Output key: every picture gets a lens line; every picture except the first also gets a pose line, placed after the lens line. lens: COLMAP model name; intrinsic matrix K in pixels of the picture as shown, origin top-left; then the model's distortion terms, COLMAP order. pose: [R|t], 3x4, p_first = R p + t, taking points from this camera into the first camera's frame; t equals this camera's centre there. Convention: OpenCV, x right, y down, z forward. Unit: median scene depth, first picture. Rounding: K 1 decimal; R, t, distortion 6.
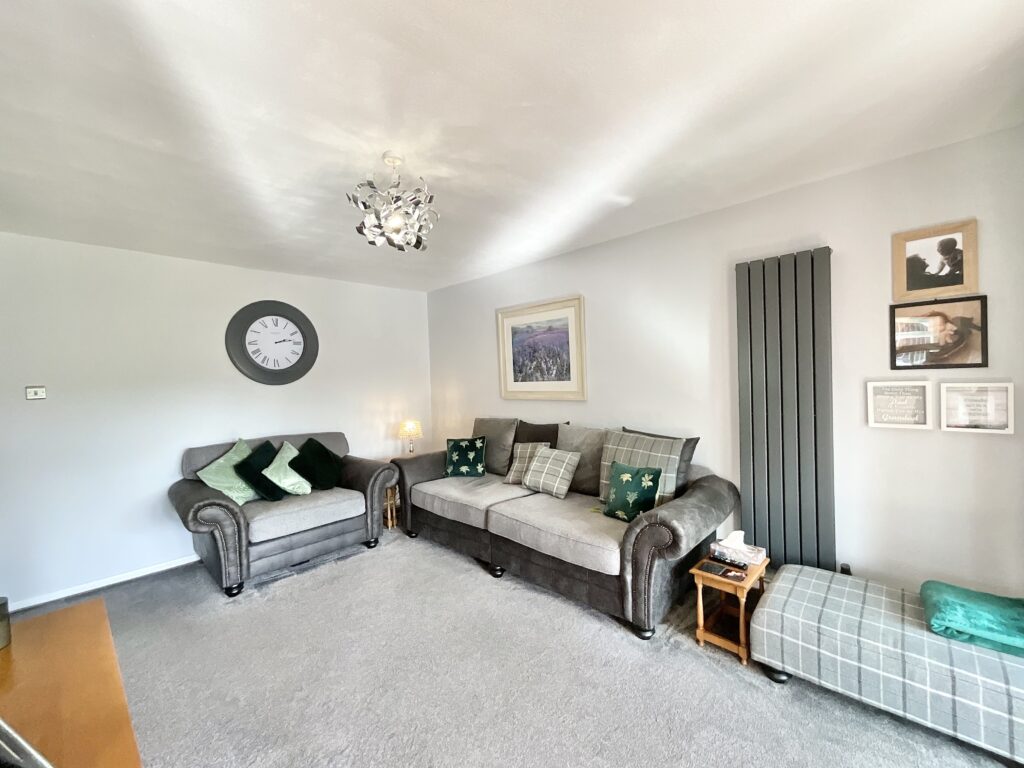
lens RADIAL K [[412.3, 0, 512.0], [0, 412.3, 384.0], [0, 0, 1]] dist [-0.010903, 0.000766]
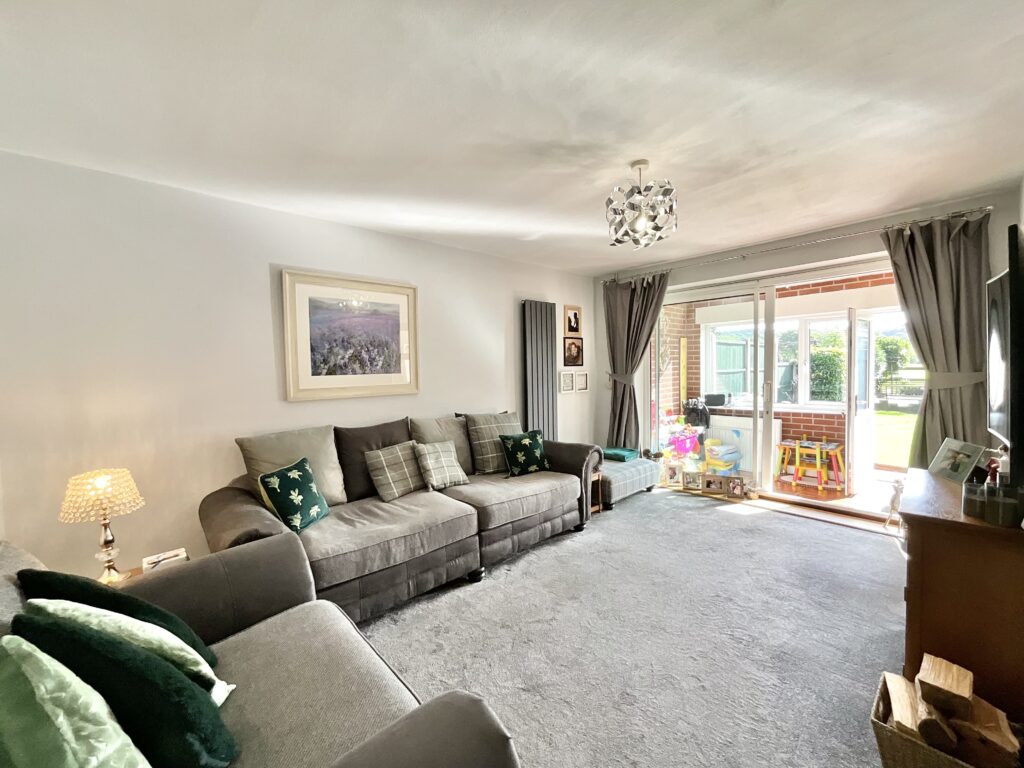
lens RADIAL K [[412.3, 0, 512.0], [0, 412.3, 384.0], [0, 0, 1]] dist [-0.010903, 0.000766]
pose [[0.064969, -0.003751, 0.997880, -0.799440], [0.043041, 0.999073, 0.000954, 0.027459], [-0.996959, 0.042887, 0.065070, 0.711858]]
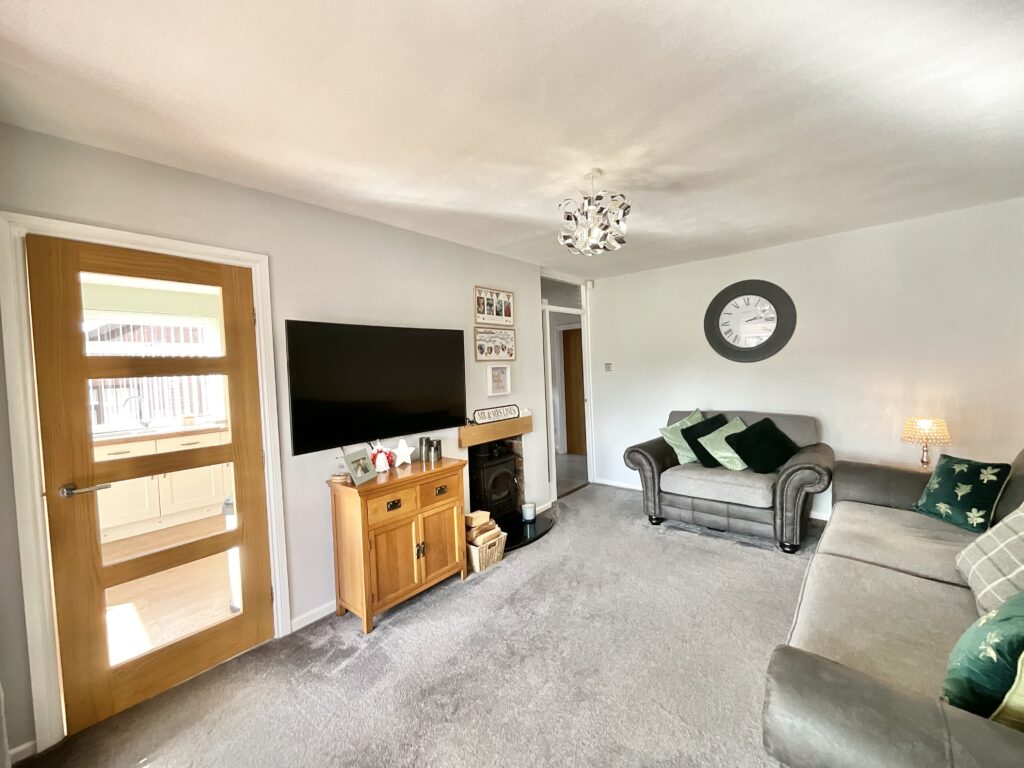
lens RADIAL K [[412.3, 0, 512.0], [0, 412.3, 384.0], [0, 0, 1]] dist [-0.010903, 0.000766]
pose [[0.056018, 0.068590, -0.996071, 0.469865], [0.021464, 0.997324, 0.069883, -0.031307], [0.998199, -0.025294, 0.054395, 0.382947]]
